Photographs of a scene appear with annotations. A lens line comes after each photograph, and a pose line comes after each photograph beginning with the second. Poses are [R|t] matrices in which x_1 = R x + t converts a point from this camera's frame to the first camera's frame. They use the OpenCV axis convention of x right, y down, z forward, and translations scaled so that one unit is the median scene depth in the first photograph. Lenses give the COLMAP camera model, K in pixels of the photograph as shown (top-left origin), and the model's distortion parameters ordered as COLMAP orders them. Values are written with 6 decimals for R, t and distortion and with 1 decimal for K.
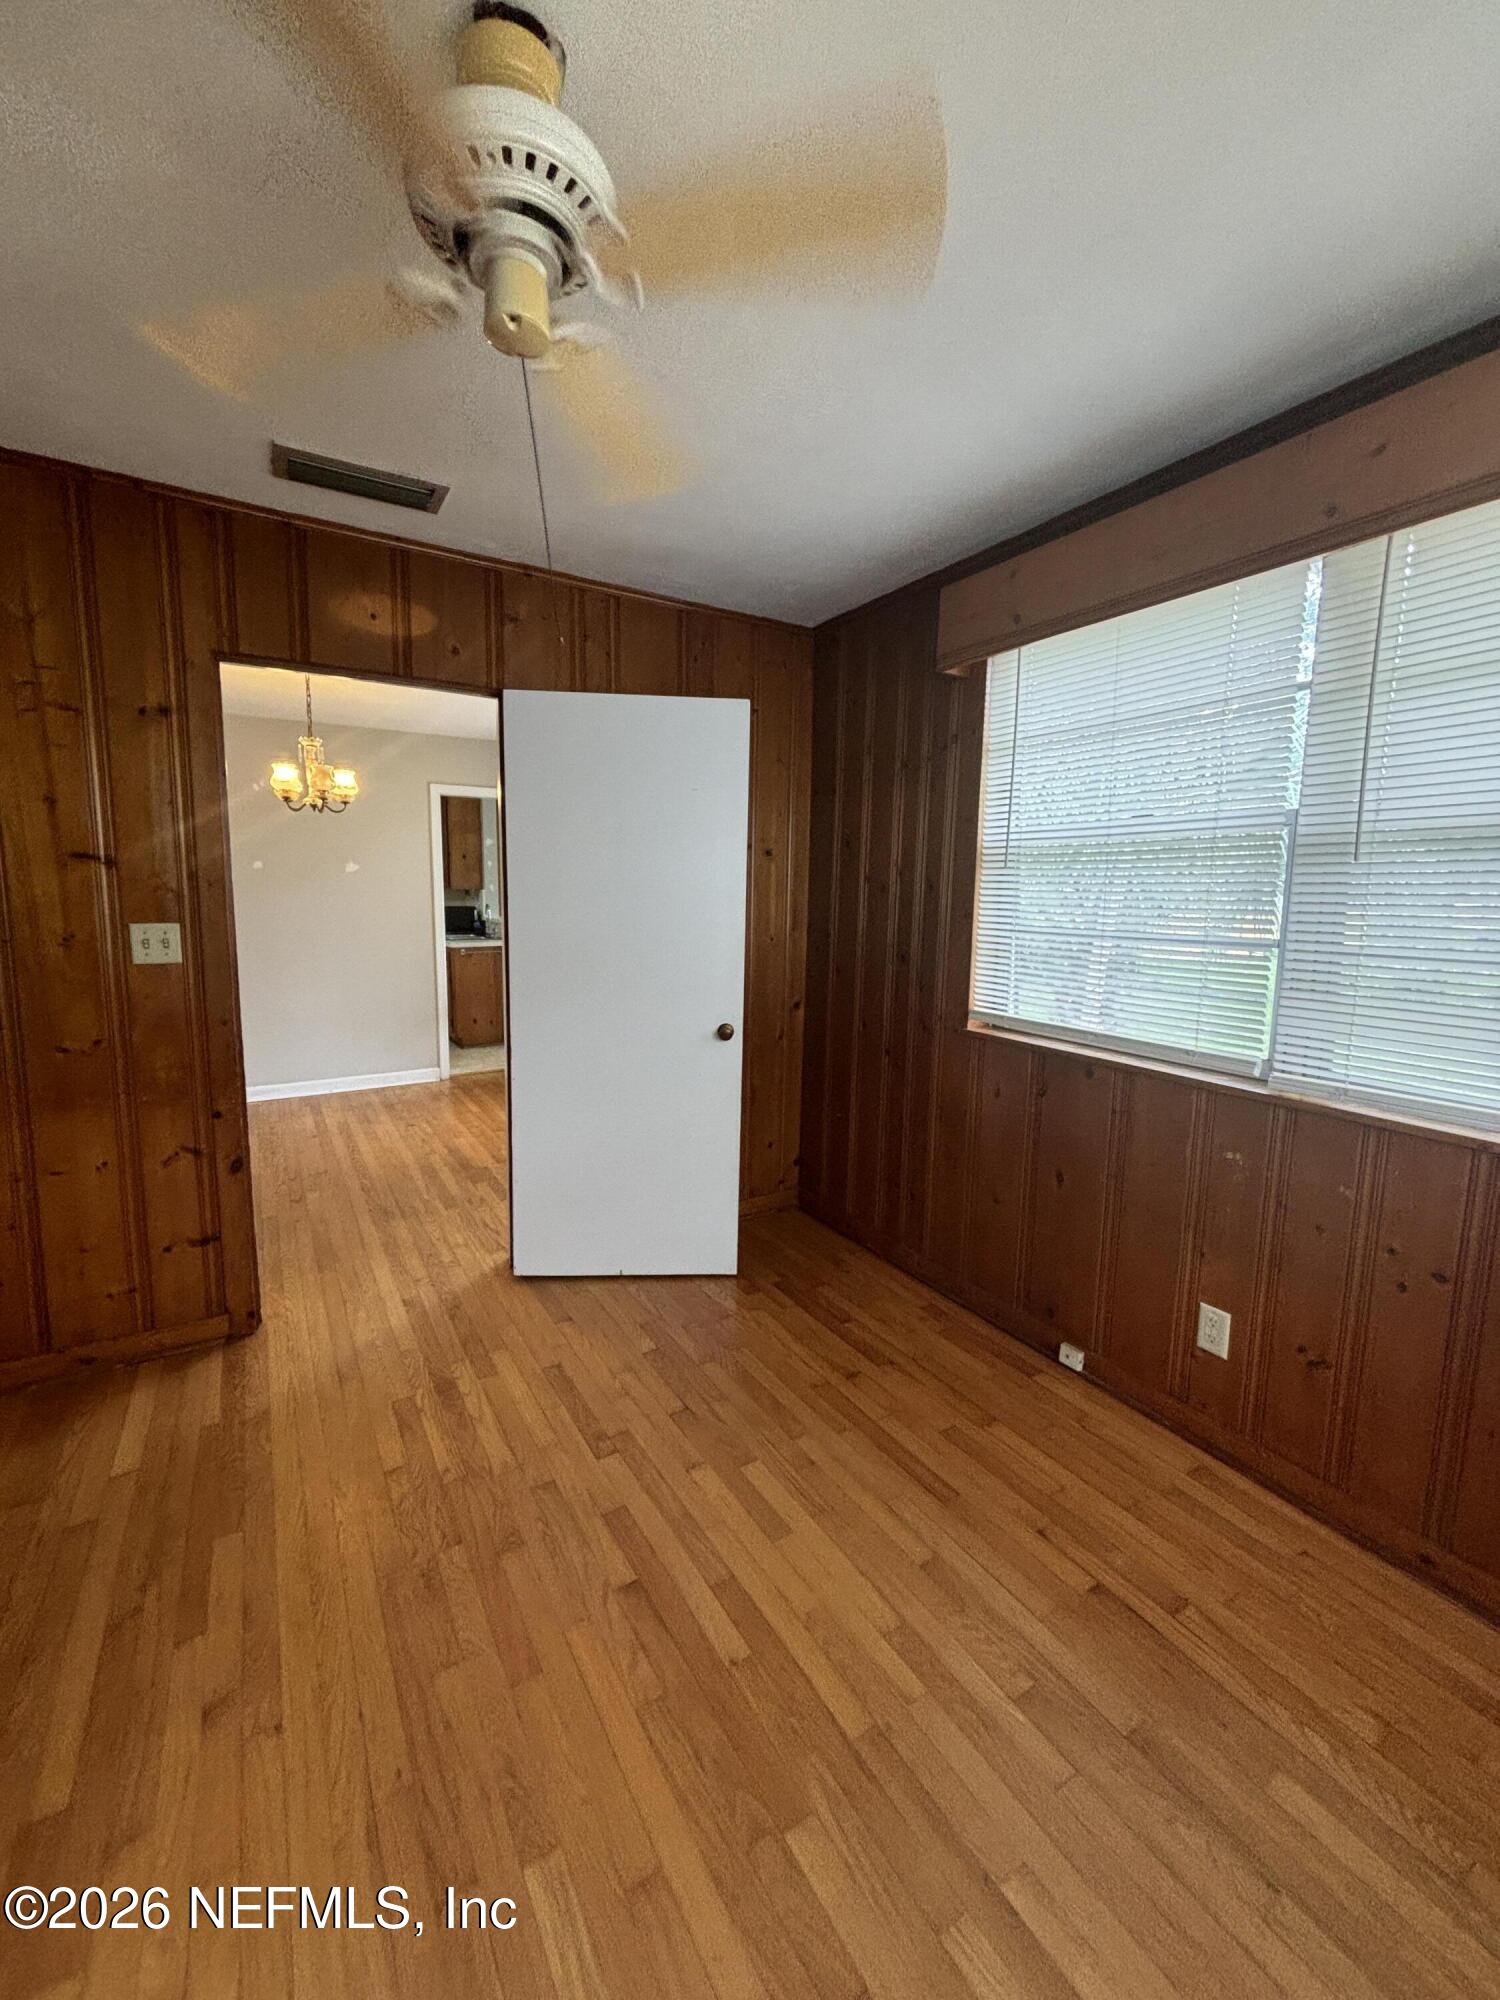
lens RADIAL K [[785.9, 0, 735.9], [0, 785.9, 993.2], [0, 0, 1]] dist [-0.012815, 0.000203]
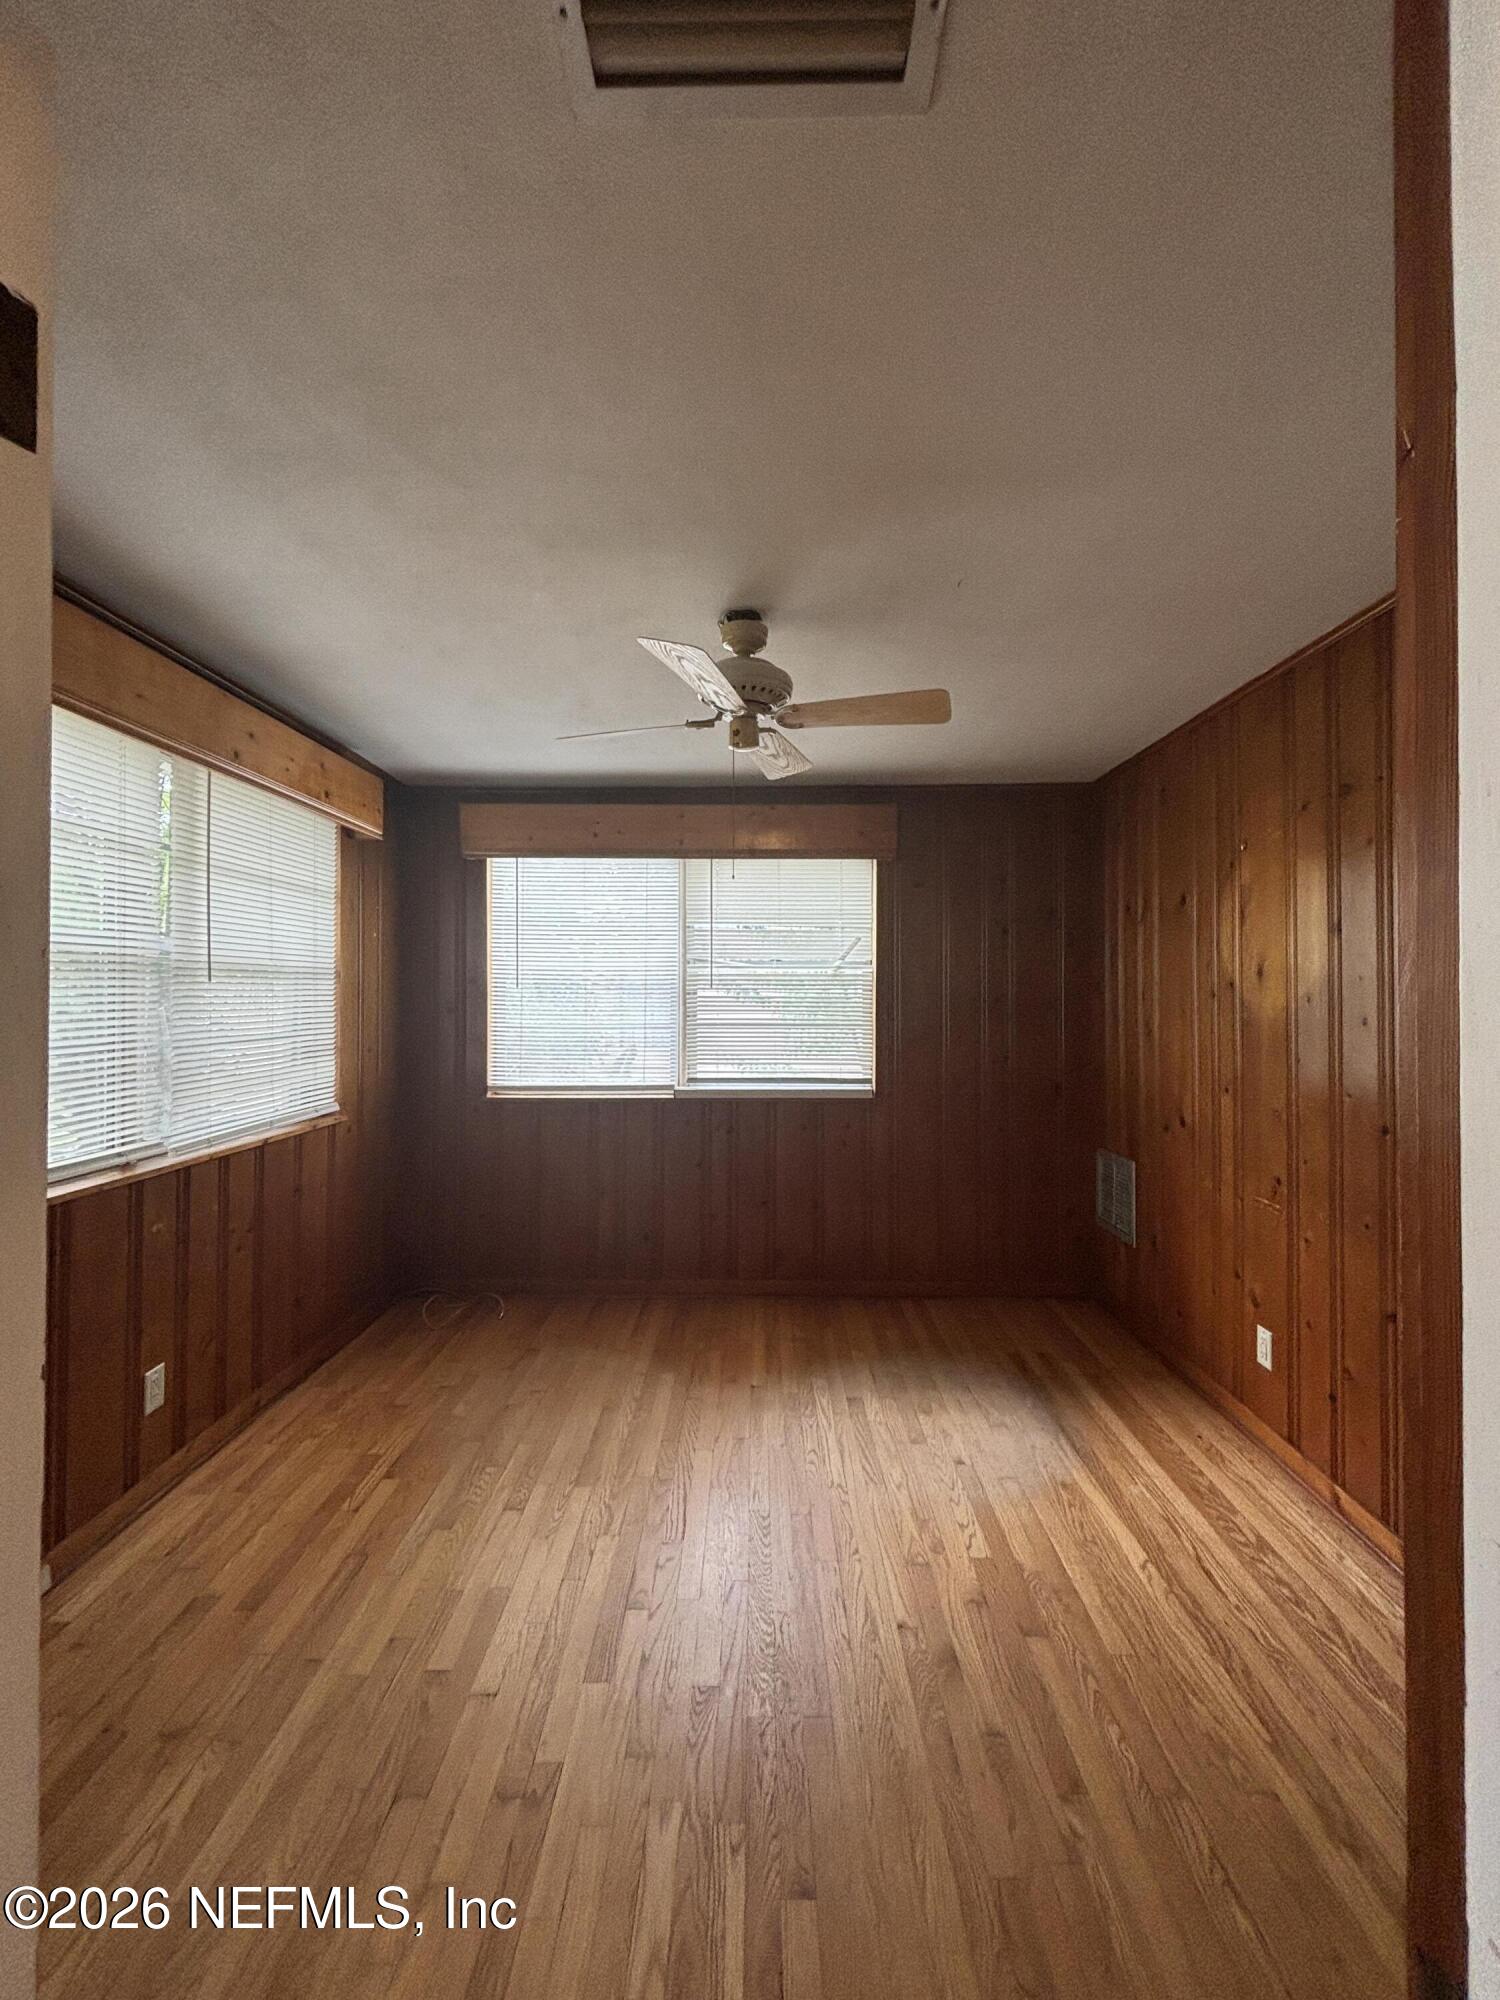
lens RADIAL K [[785.9, 0, 735.9], [0, 785.9, 993.2], [0, 0, 1]] dist [-0.012815, 0.000203]
pose [[-0.840245, -0.020403, 0.541823, -0.853902], [0.048238, 0.992517, 0.112179, -0.274967], [-0.540057, 0.120394, -0.832973, 1.730137]]
